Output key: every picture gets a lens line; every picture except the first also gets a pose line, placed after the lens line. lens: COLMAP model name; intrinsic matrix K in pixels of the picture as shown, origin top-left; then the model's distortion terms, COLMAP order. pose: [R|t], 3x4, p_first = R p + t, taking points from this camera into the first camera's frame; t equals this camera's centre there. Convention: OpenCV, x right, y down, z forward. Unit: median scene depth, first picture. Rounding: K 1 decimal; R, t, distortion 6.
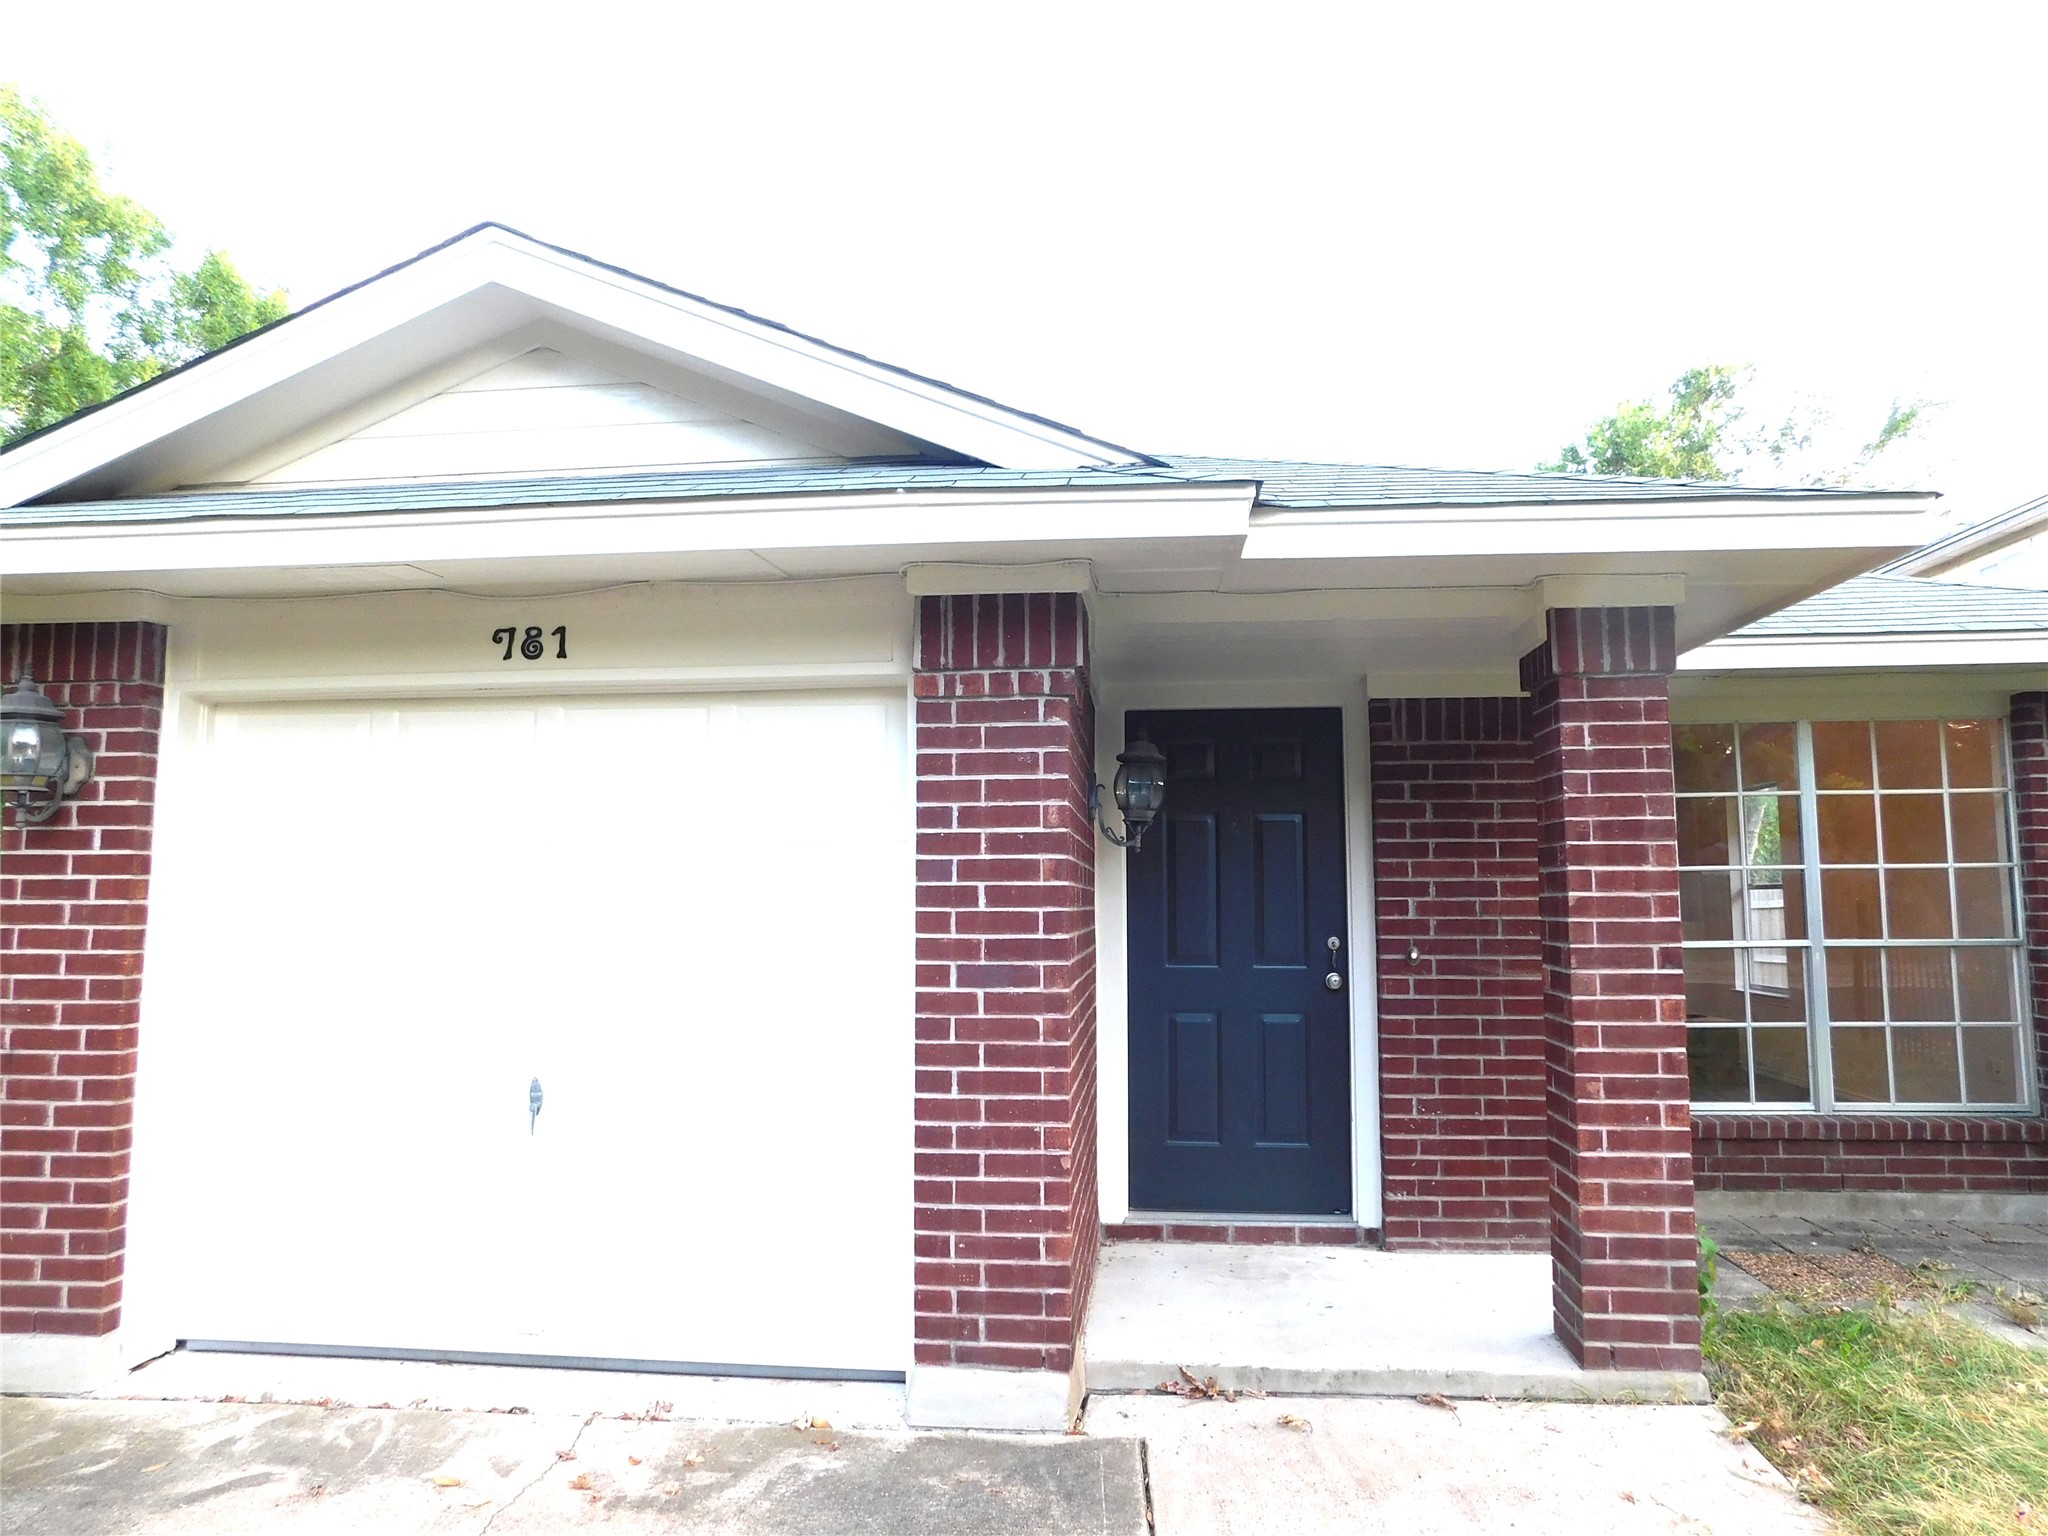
lens RADIAL K [[1352.5, 0, 1030.9], [0, 1352.5, 764.7], [0, 0, 1]] dist [-0.066466, 0.056958]
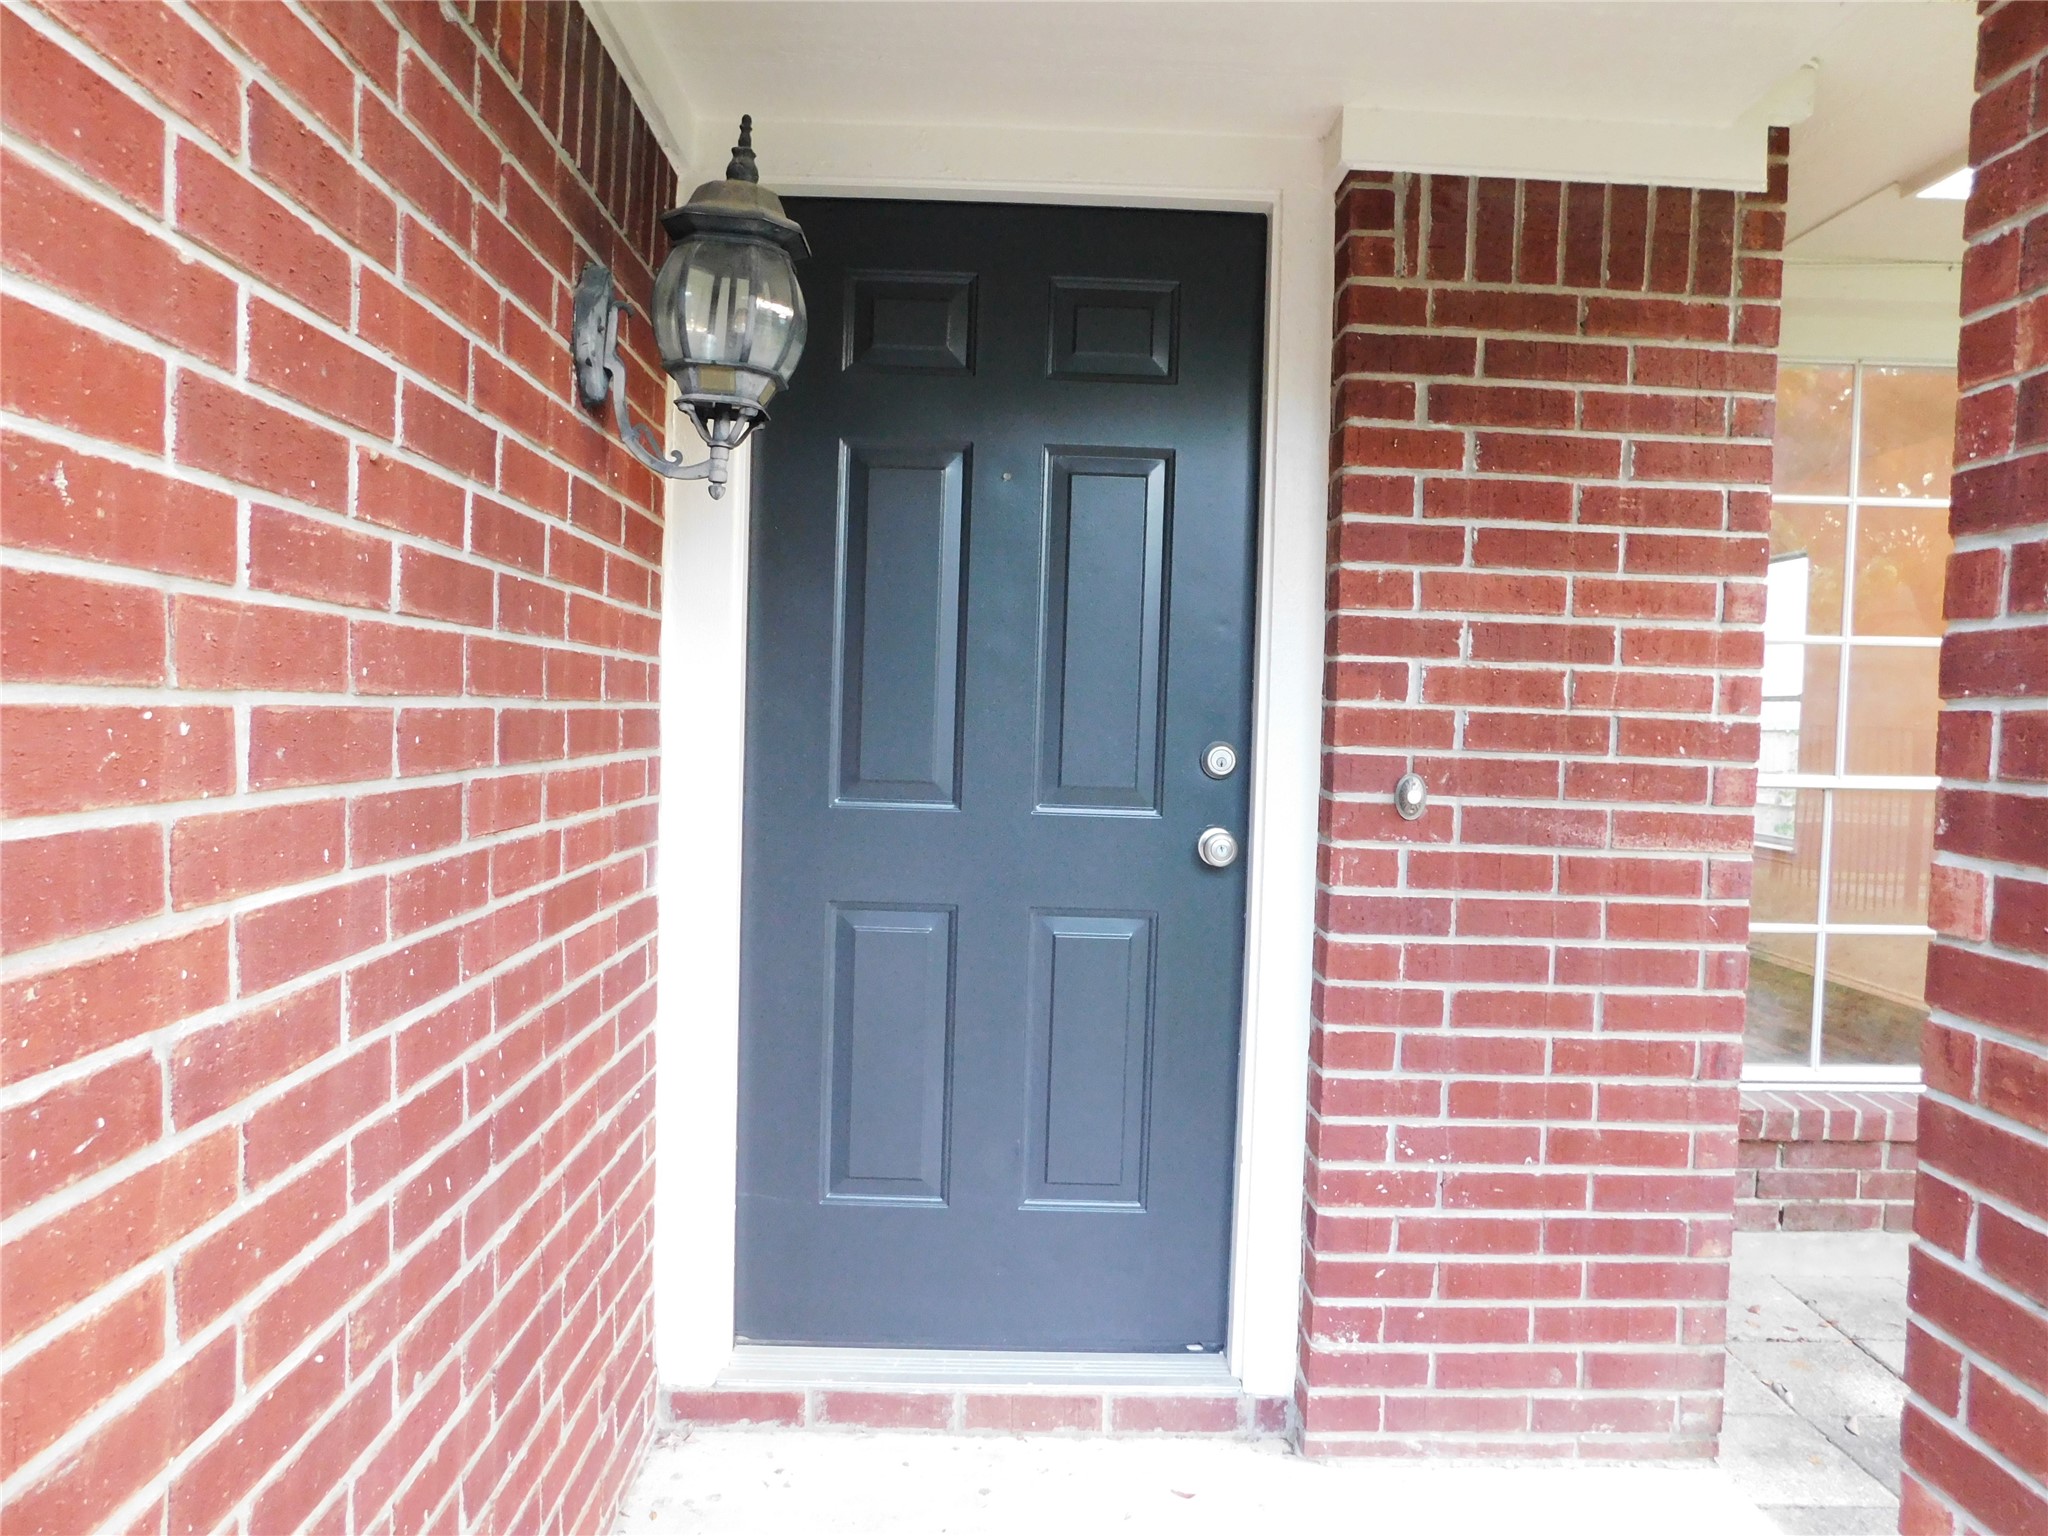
lens RADIAL K [[1352.5, 0, 1030.4], [0, 1352.5, 761.7], [0, 0, 1]] dist [-0.066466, 0.056958]
pose [[0.991701, 0.025290, 0.126054, 0.144497], [-0.042833, 0.989440, 0.138473, 0.099909], [-0.121220, -0.142723, 0.982311, 0.769409]]
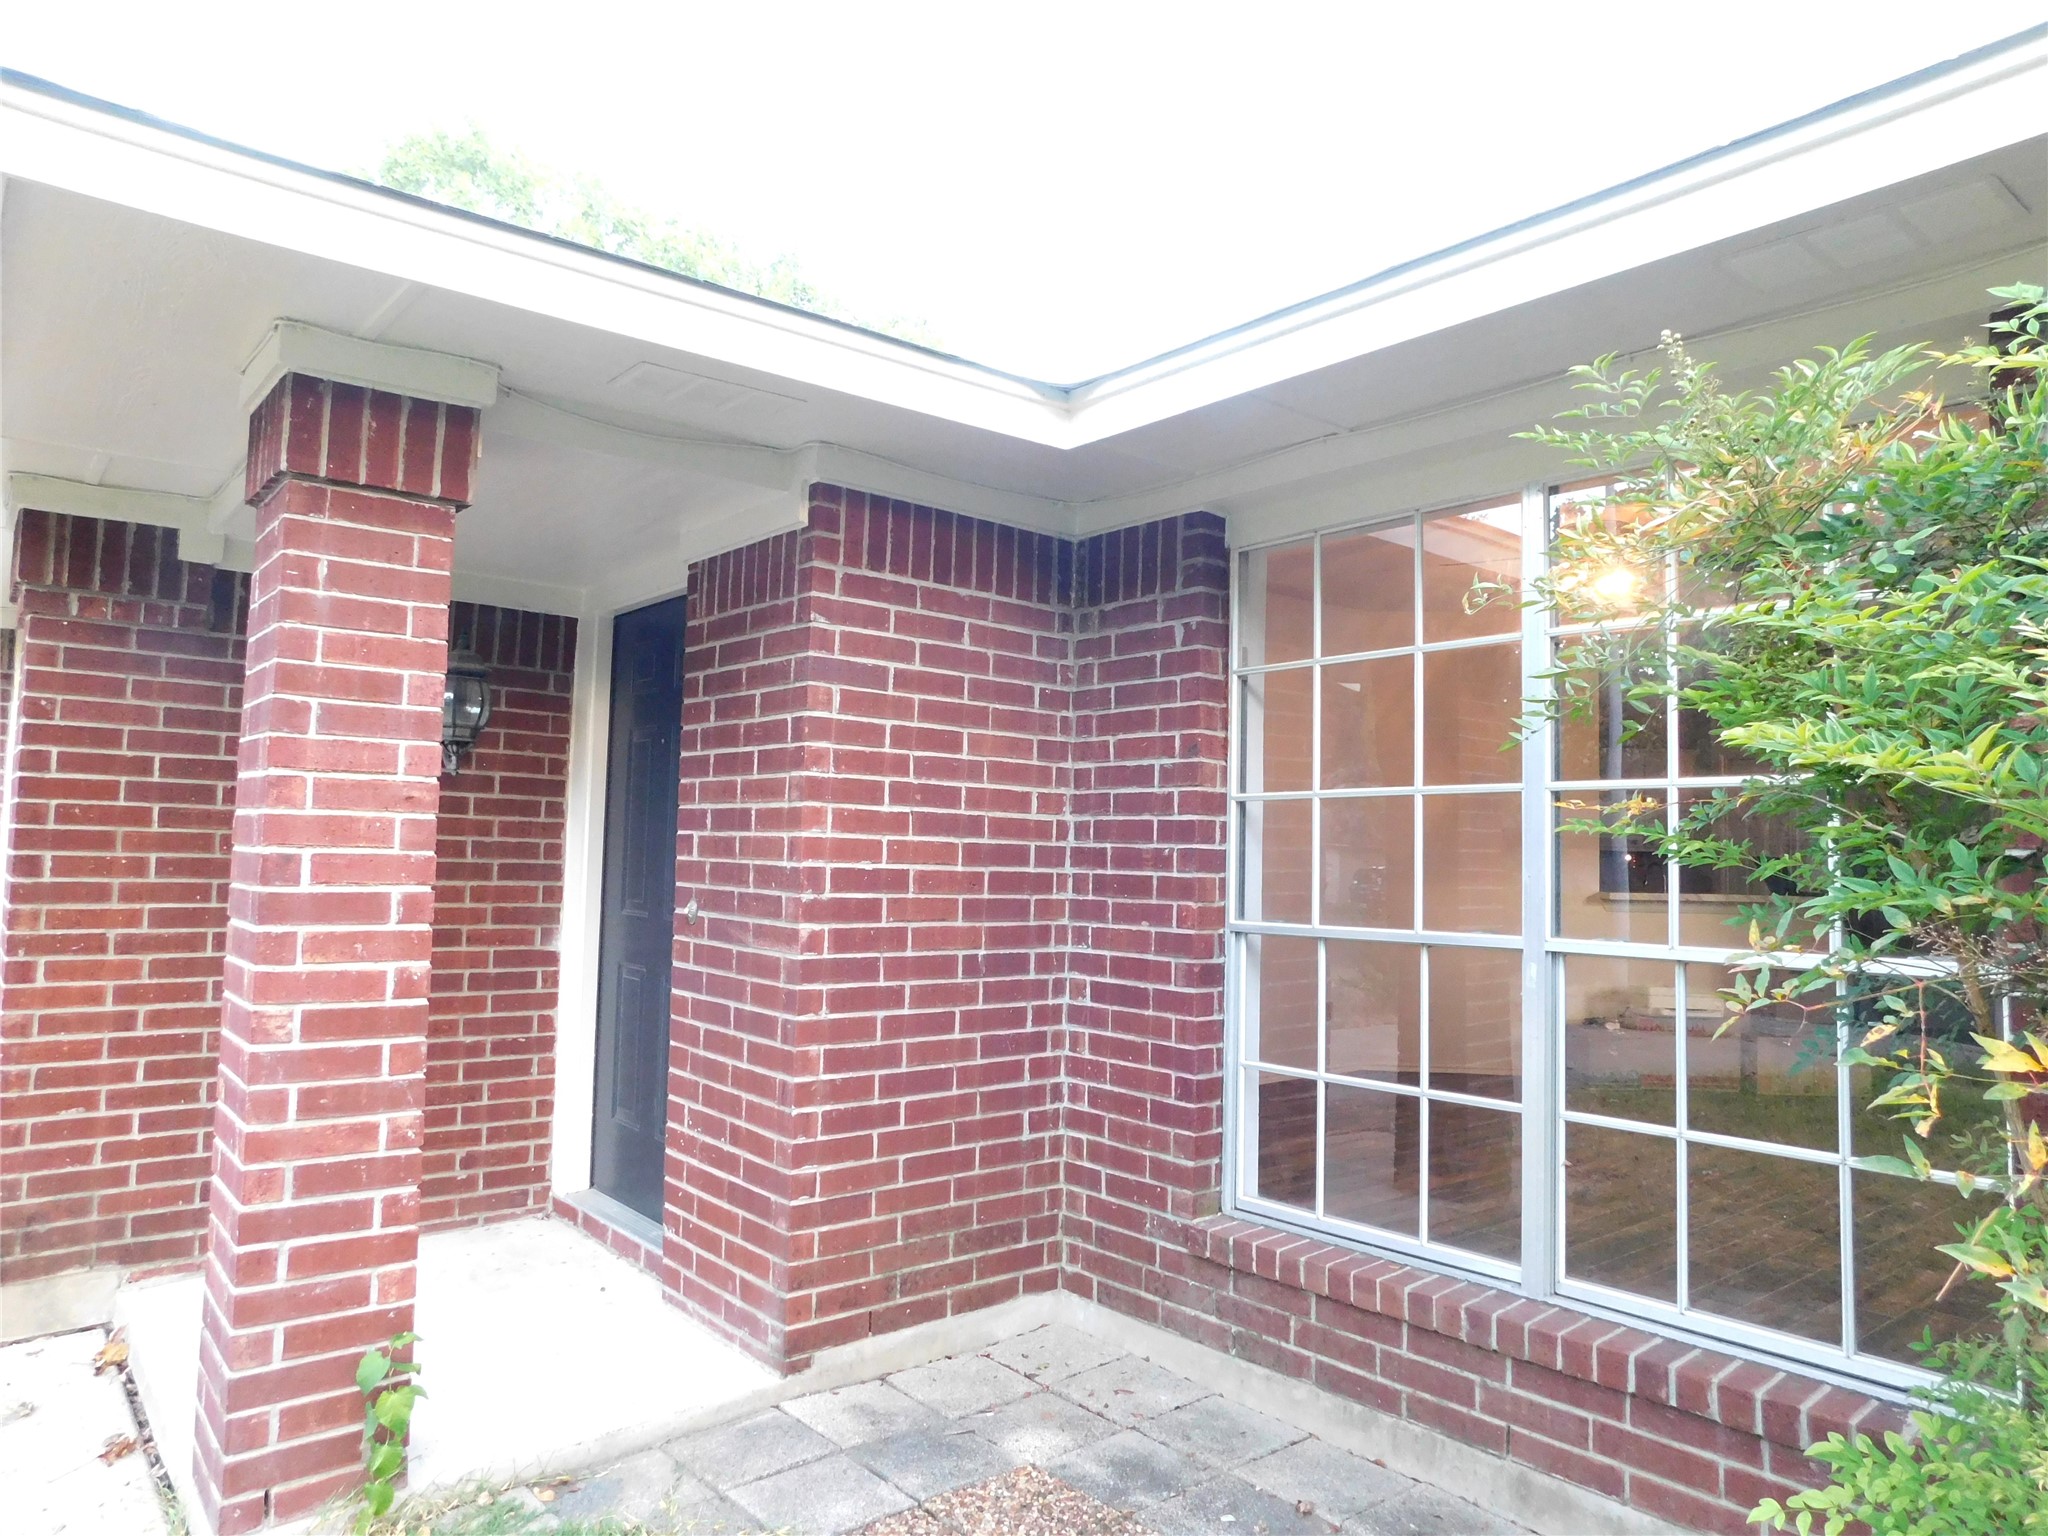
lens RADIAL K [[1352.5, 0, 1026.2], [0, 1352.5, 754.4], [0, 0, 1]] dist [-0.066466, 0.056958]
pose [[0.716302, -0.030451, -0.697125, 1.180138], [0.048105, 0.998825, 0.005798, 0.079239], [0.696130, -0.037688, 0.716926, 0.773454]]
